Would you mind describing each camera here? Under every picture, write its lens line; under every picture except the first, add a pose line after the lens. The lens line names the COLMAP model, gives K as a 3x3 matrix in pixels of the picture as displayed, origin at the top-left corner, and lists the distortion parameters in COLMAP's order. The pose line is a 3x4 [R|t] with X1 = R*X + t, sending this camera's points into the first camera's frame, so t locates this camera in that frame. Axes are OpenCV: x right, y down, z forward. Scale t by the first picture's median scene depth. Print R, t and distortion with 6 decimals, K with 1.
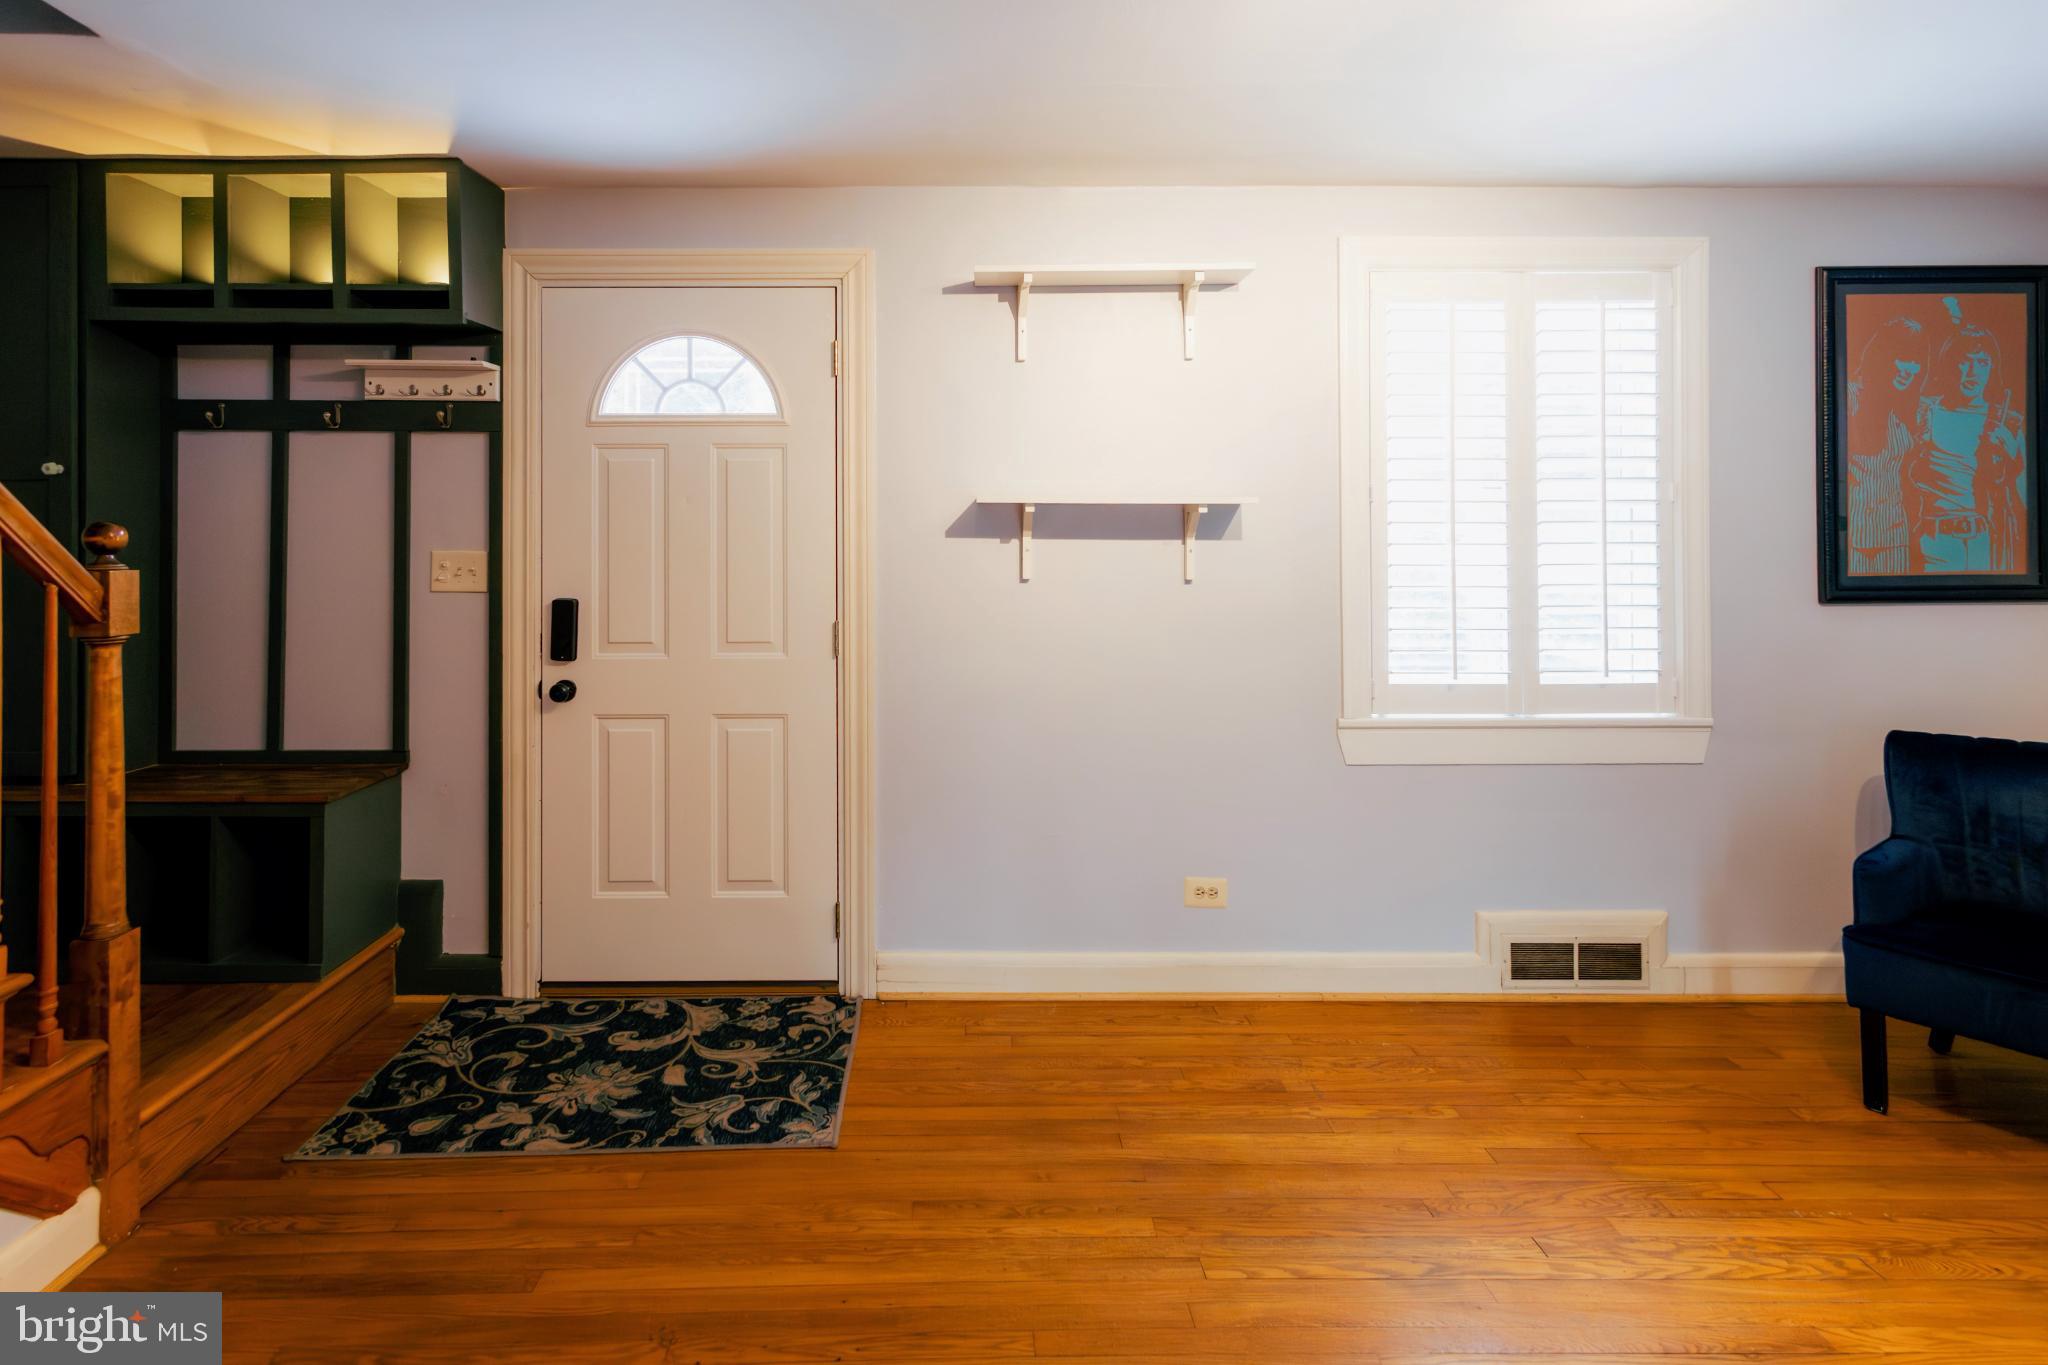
lens RADIAL K [[996.8, 0, 958.8], [0, 996.8, 529.3], [0, 0, 1]] dist [0.006862, 0.000519]
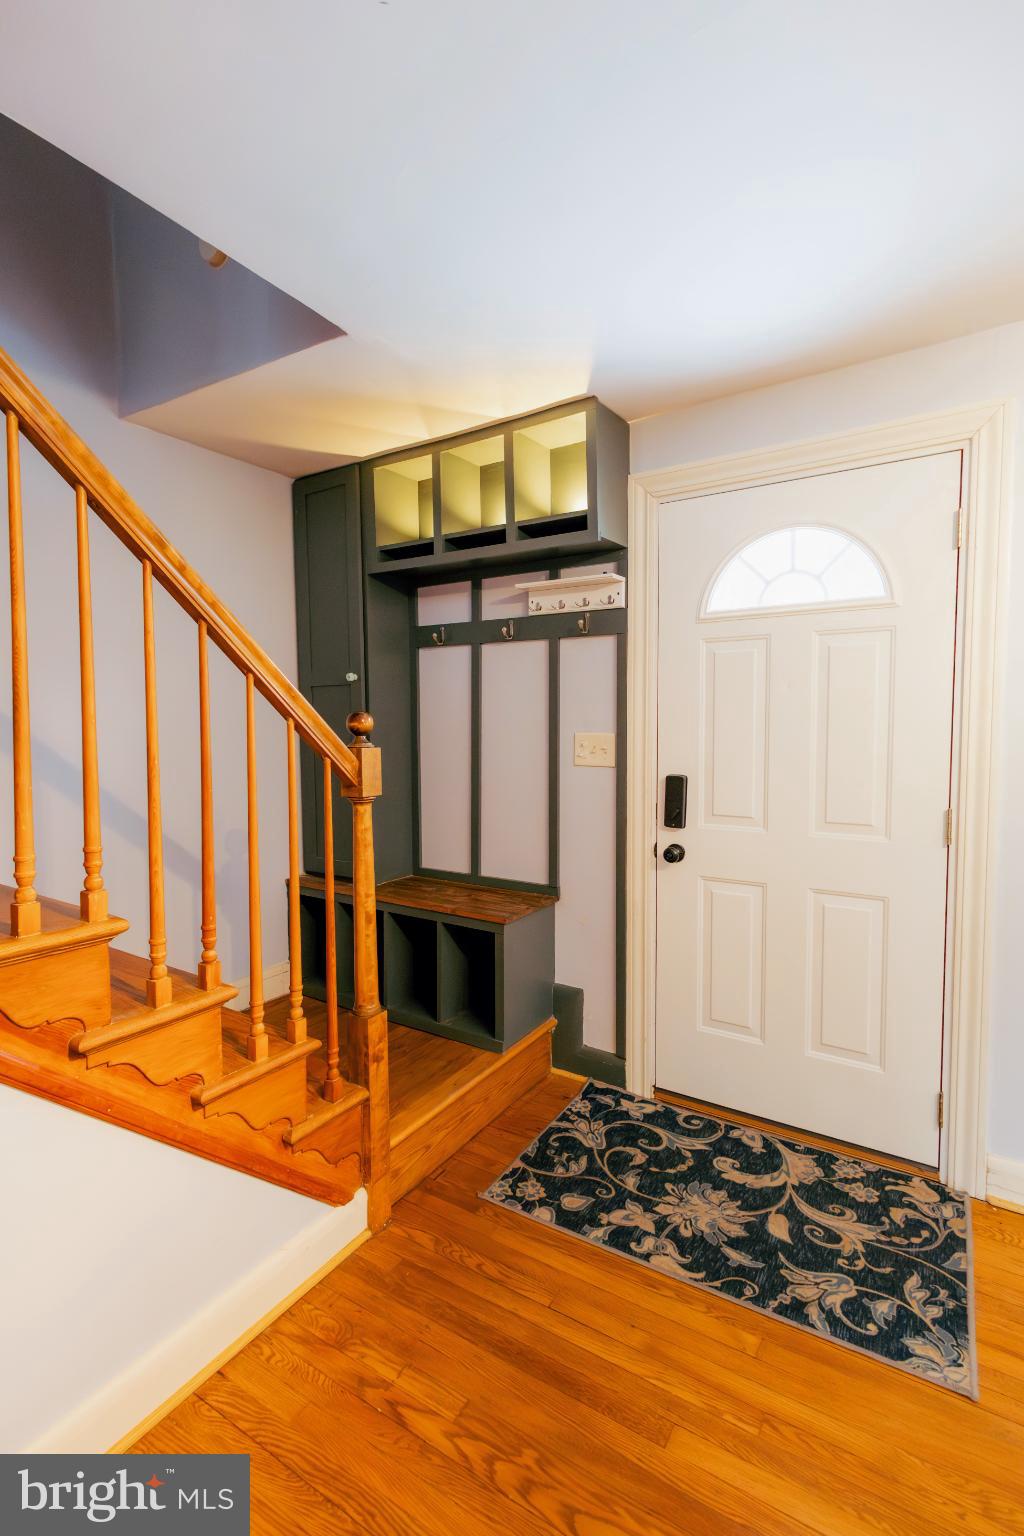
lens RADIAL K [[710.1, 0, 513.5], [0, 710.1, 766.8], [0, 0, 1]] dist [-0.000298, 0.001591]
pose [[0.842369, 0.030697, -0.538026, -0.119858], [0.007790, 0.997578, 0.069115, 0.001701], [0.538844, -0.062412, 0.840090, 0.222374]]
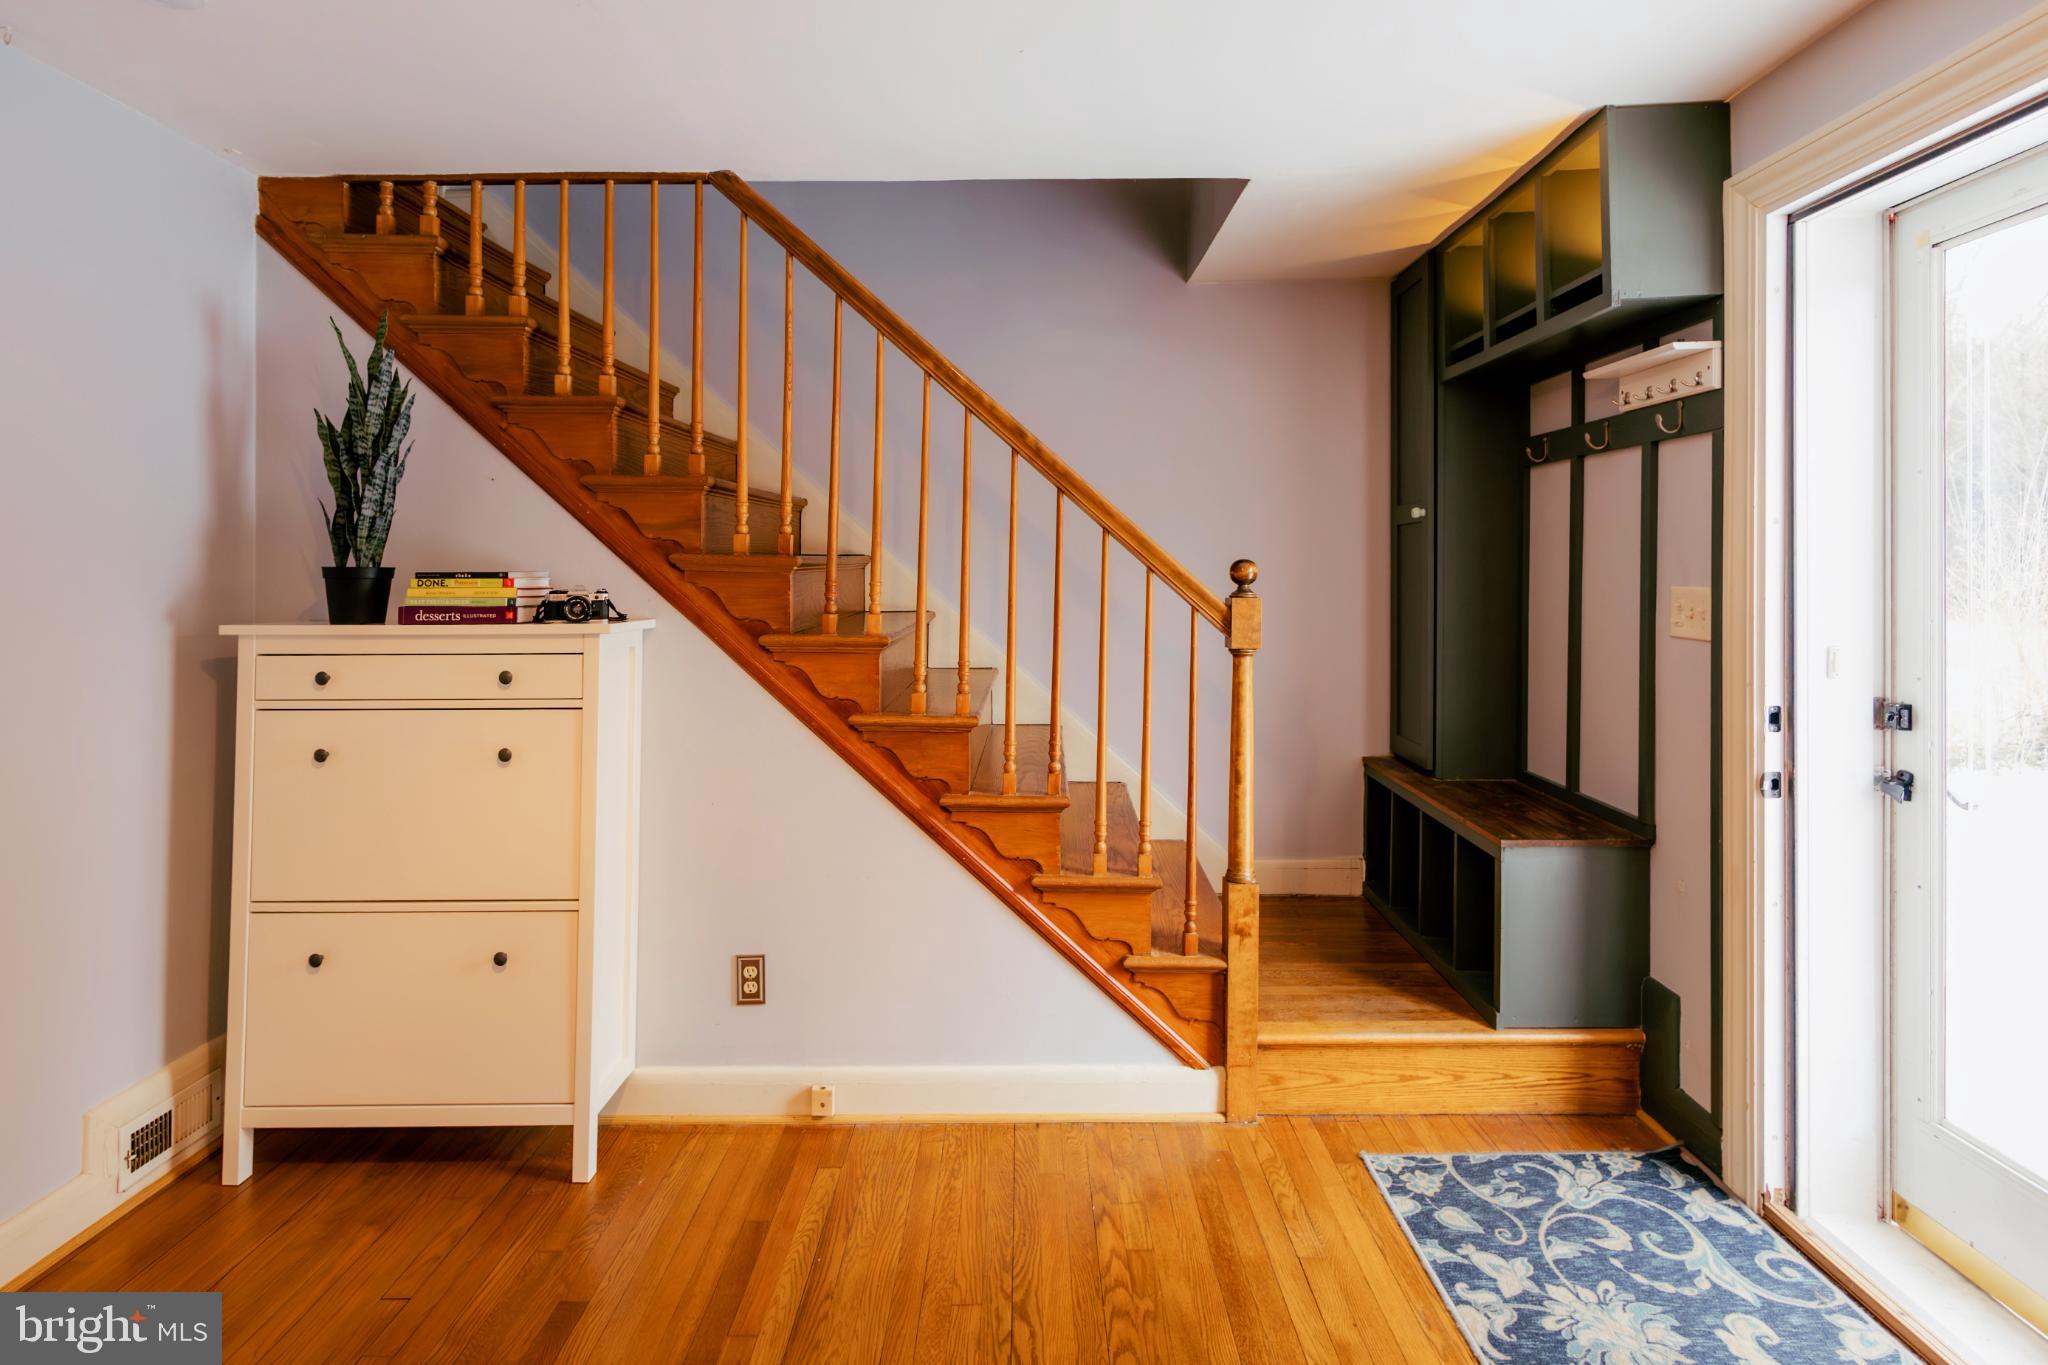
lens RADIAL K [[1060.1, 0, 1063.5], [0, 1060.1, 591.9], [0, 0, 1]] dist [0.008393, 0.005259]
pose [[0.026338, 0.022230, -0.999406, 0.349815], [0.005461, 0.999735, 0.022381, 0.003324], [0.999638, -0.006047, 0.026209, 0.530416]]
